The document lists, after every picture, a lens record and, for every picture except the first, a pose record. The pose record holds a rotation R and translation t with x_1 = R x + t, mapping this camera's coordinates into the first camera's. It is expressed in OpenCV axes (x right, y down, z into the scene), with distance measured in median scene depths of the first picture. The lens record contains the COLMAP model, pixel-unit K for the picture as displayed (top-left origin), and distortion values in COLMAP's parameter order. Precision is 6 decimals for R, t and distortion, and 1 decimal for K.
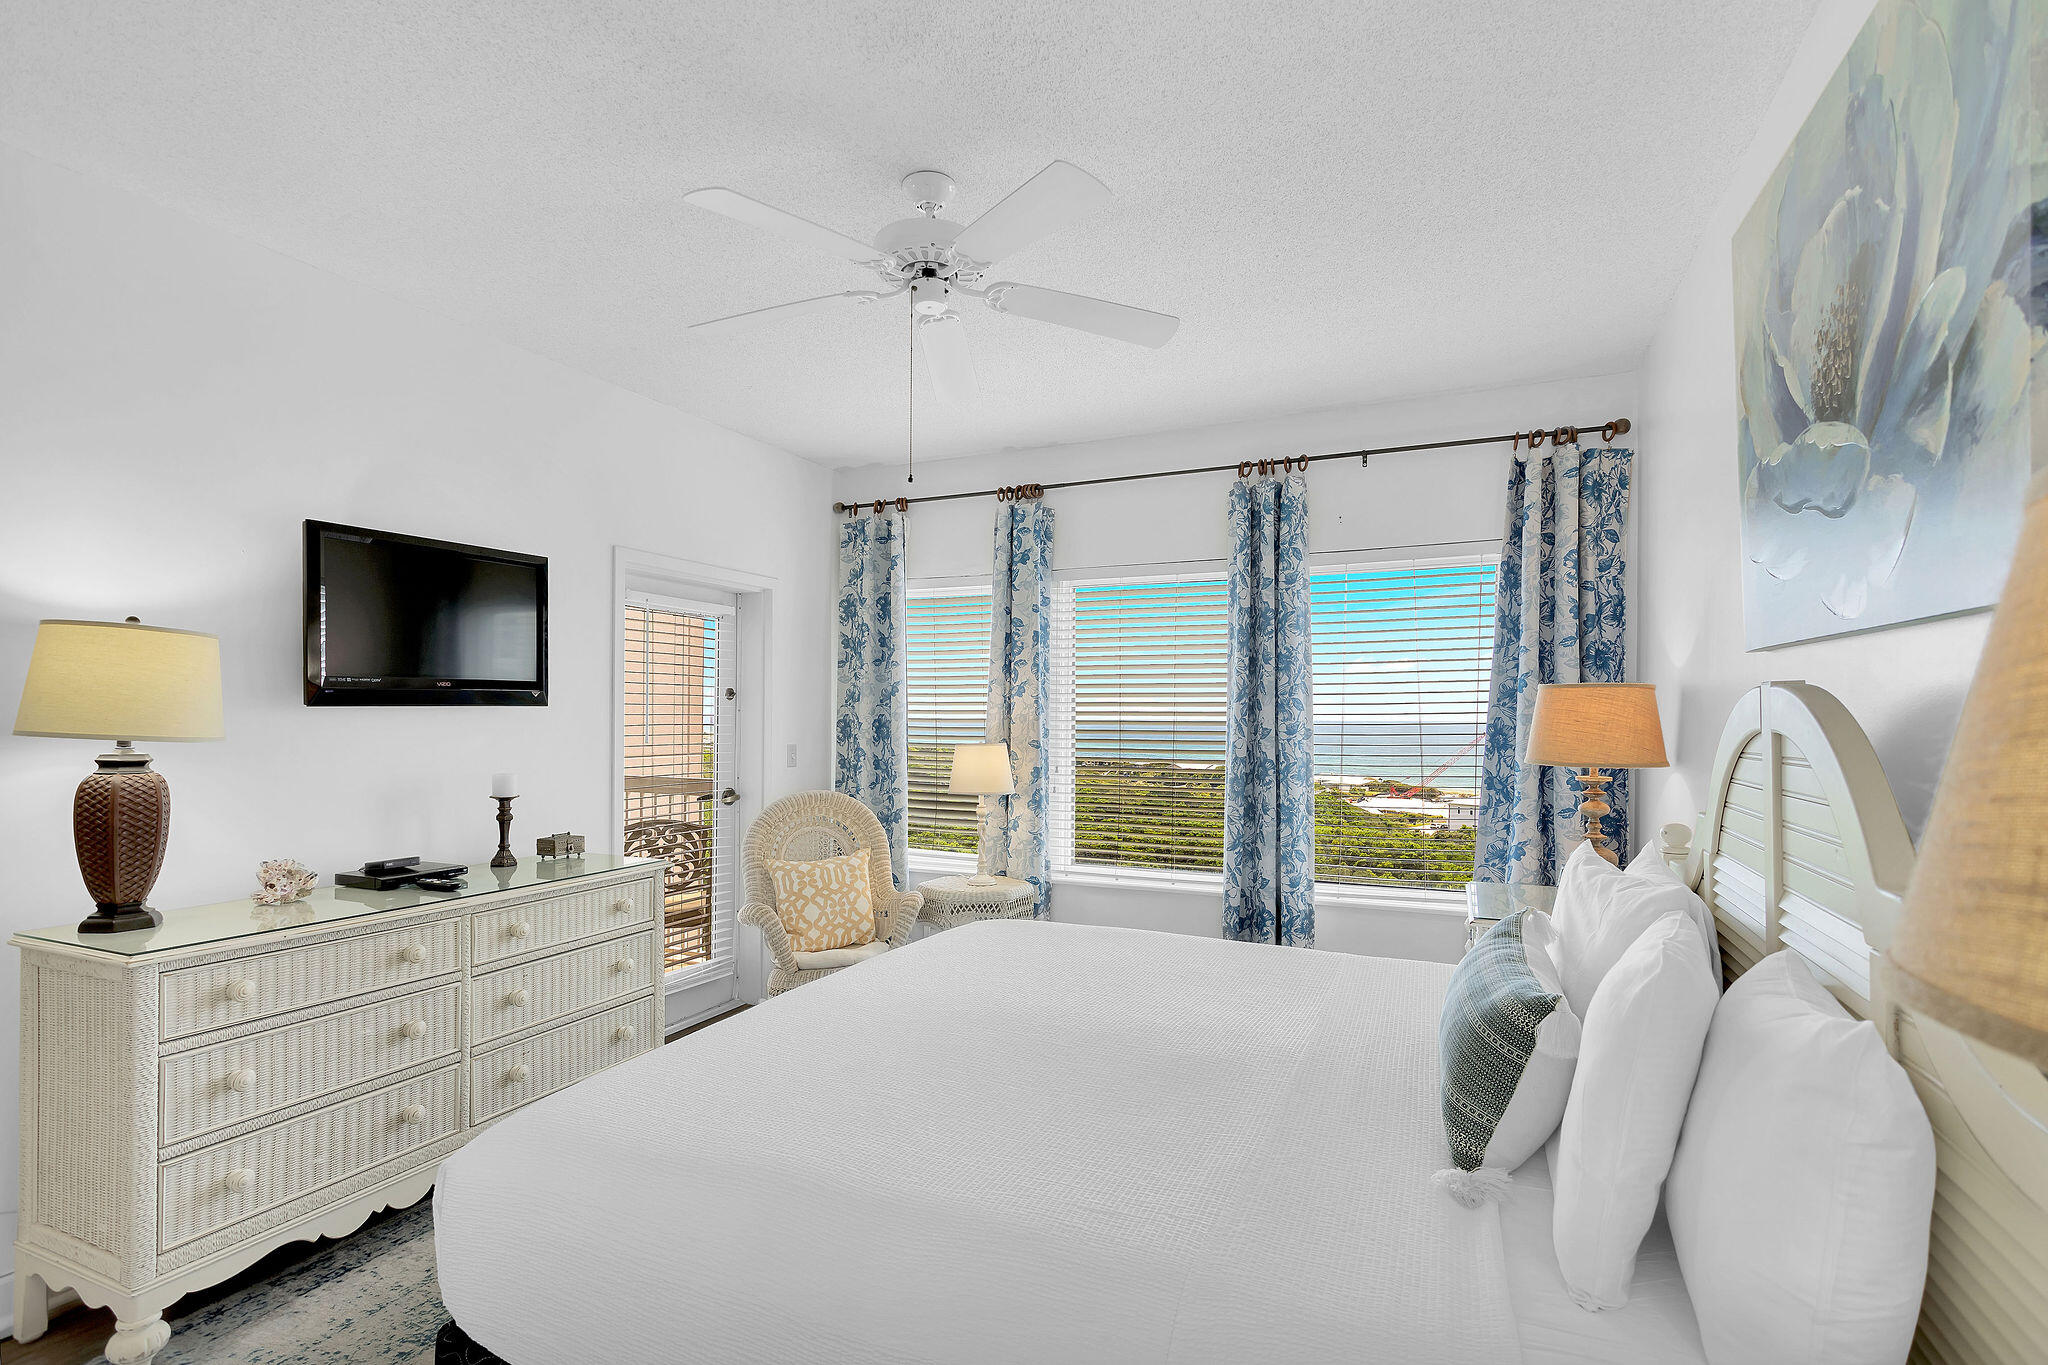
lens RADIAL K [[975.9, 0, 1024.4], [0, 975.9, 717.7], [0, 0, 1]] dist [-0.001191, -0.000032]
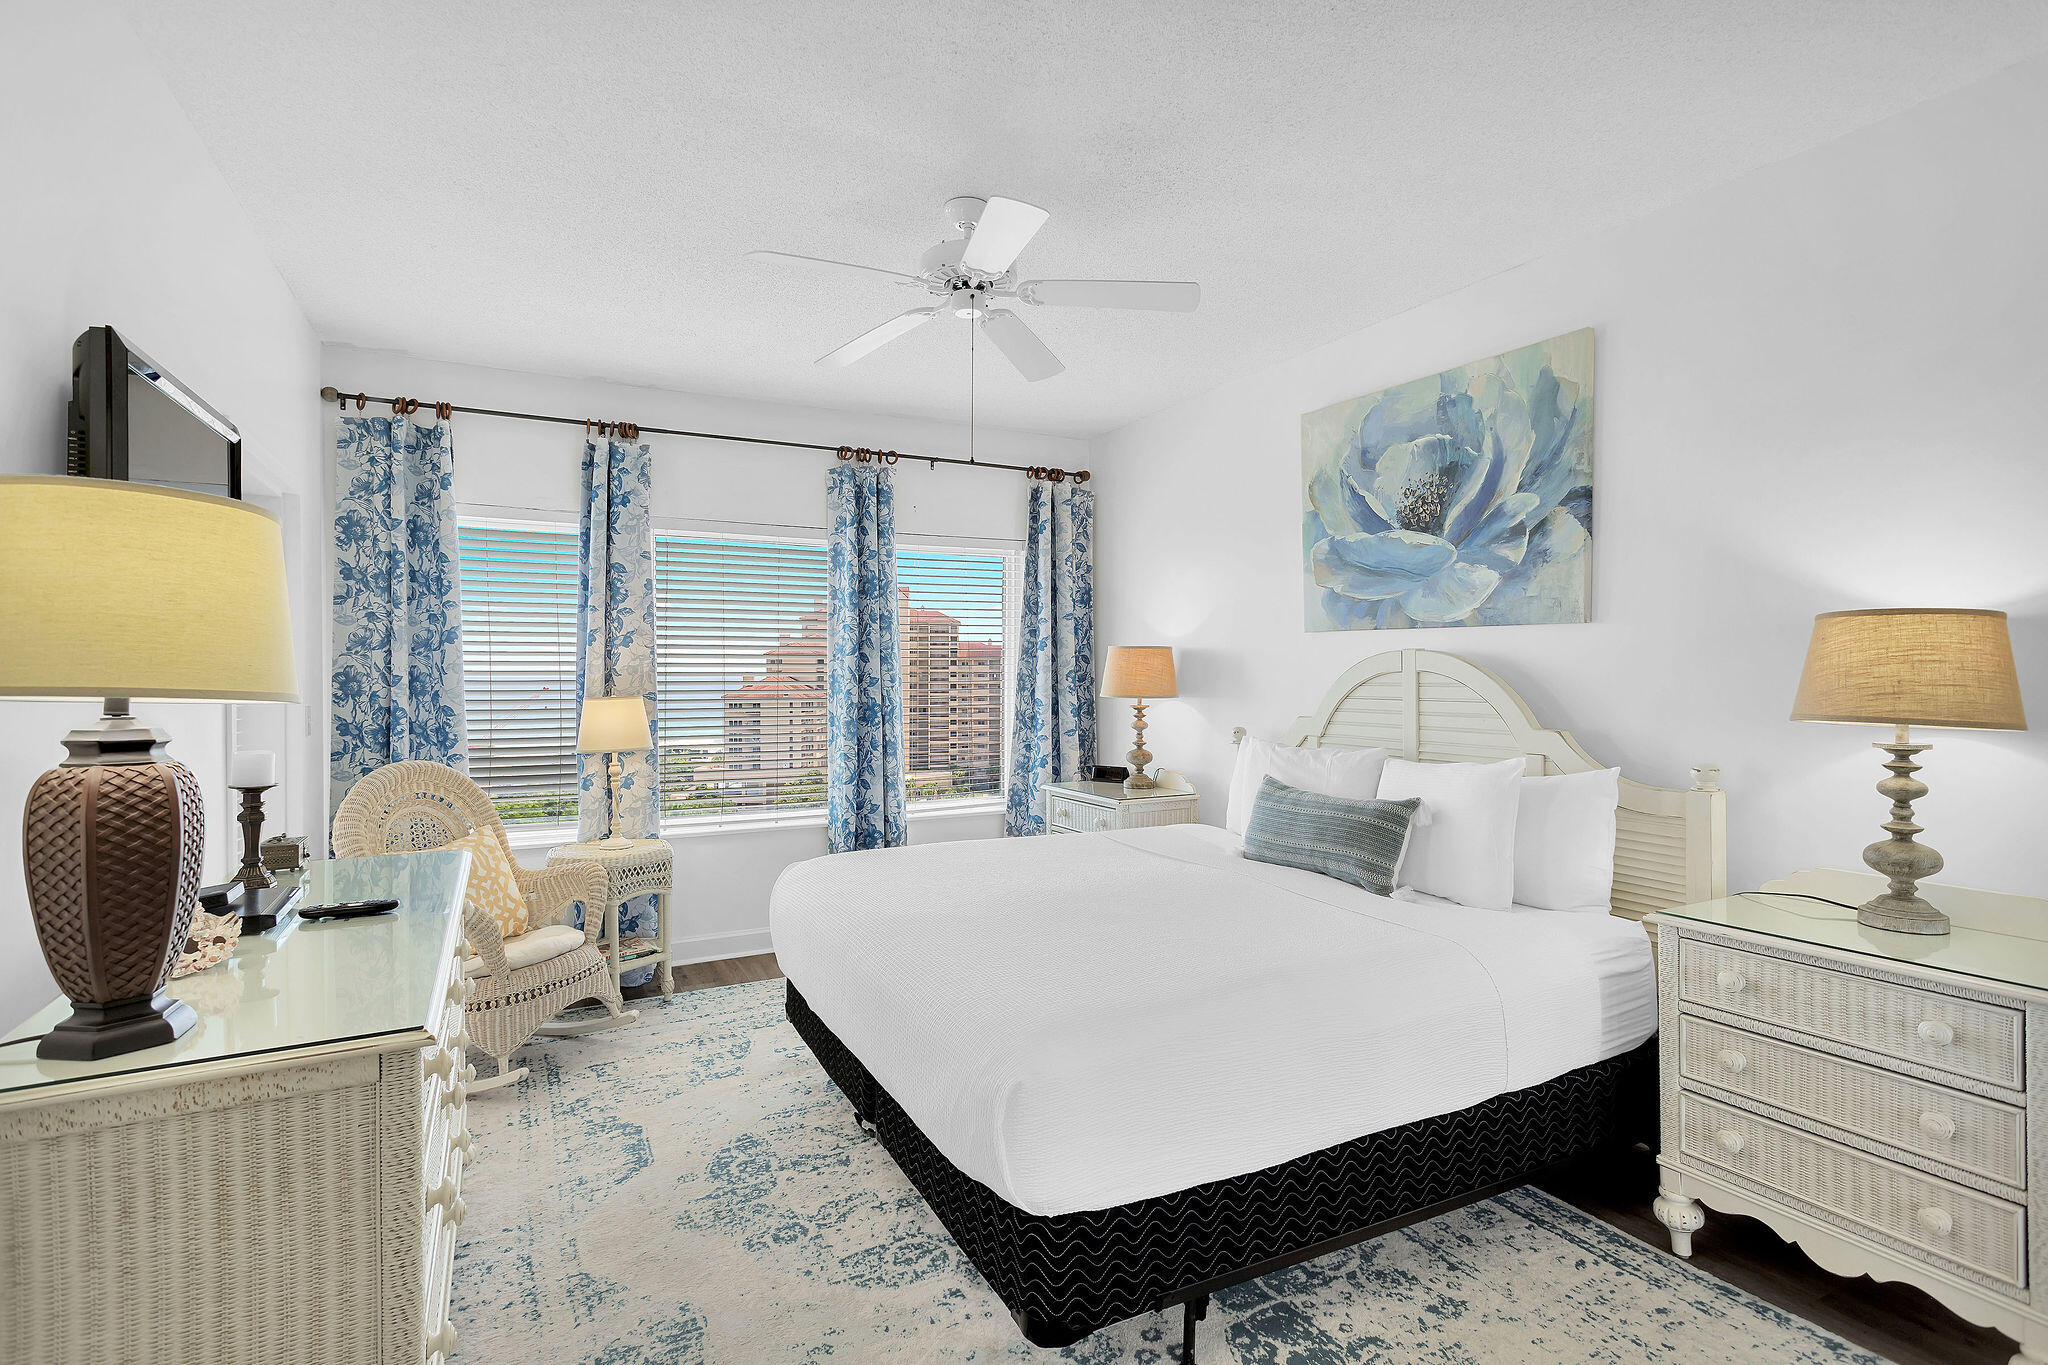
lens RADIAL K [[967.1, 0, 1018.9], [0, 967.1, 681.2], [0, 0, 1]] dist [0.000406, 0.000357]
pose [[0.616211, -0.010306, 0.787513, -0.564673], [0.003933, 0.999942, 0.010009, 0.004051], [-0.787571, -0.003071, 0.616216, 0.137762]]
